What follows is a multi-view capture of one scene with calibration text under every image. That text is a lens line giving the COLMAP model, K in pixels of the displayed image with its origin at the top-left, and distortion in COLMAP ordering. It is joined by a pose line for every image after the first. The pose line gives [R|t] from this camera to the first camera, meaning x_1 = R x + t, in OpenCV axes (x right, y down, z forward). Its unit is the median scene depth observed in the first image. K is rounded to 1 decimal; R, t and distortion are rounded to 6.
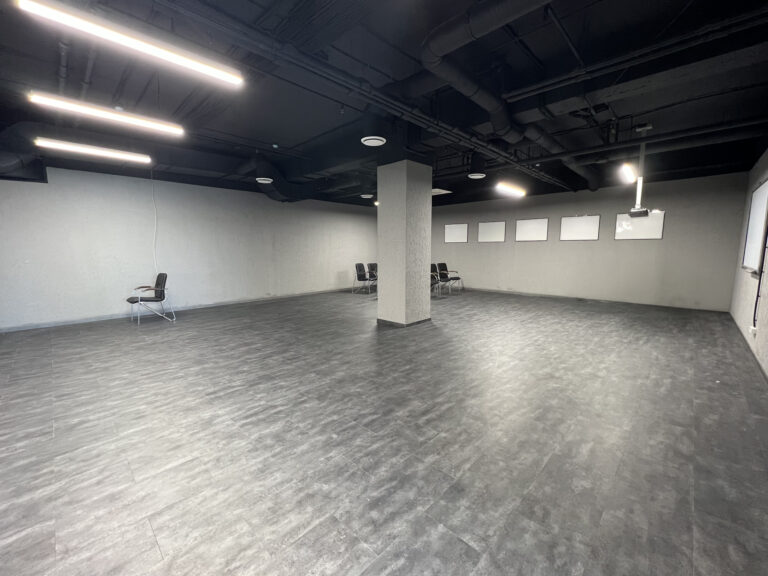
lens RADIAL K [[312.7, 0, 383.8], [0, 312.7, 288.1], [0, 0, 1]] dist [-0.000290, -0.000364]
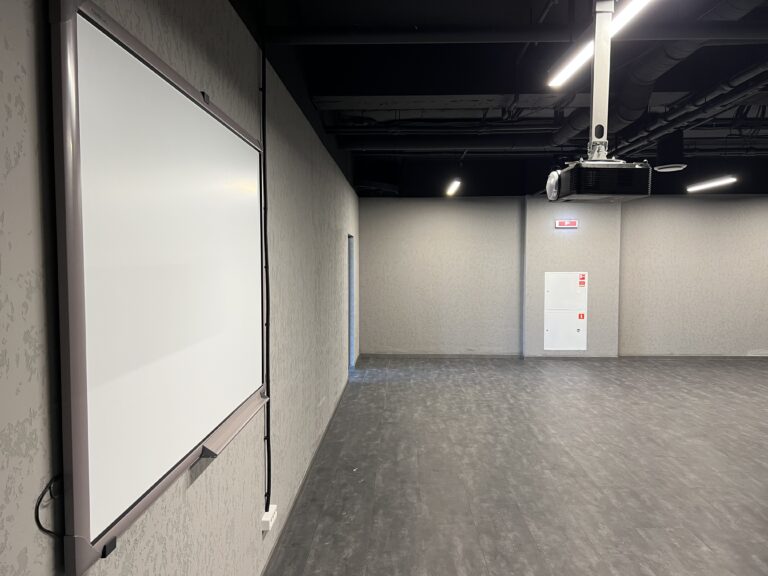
lens RADIAL K [[583.1, 0, 381.2], [0, 583.1, 288.2], [0, 0, 1]] dist [0.004351, -0.000857]
pose [[-0.738040, 0.039063, -0.673625, 1.916959], [-0.077481, 0.986813, 0.142114, -0.359408], [0.670294, 0.157079, -0.725281, 1.962417]]
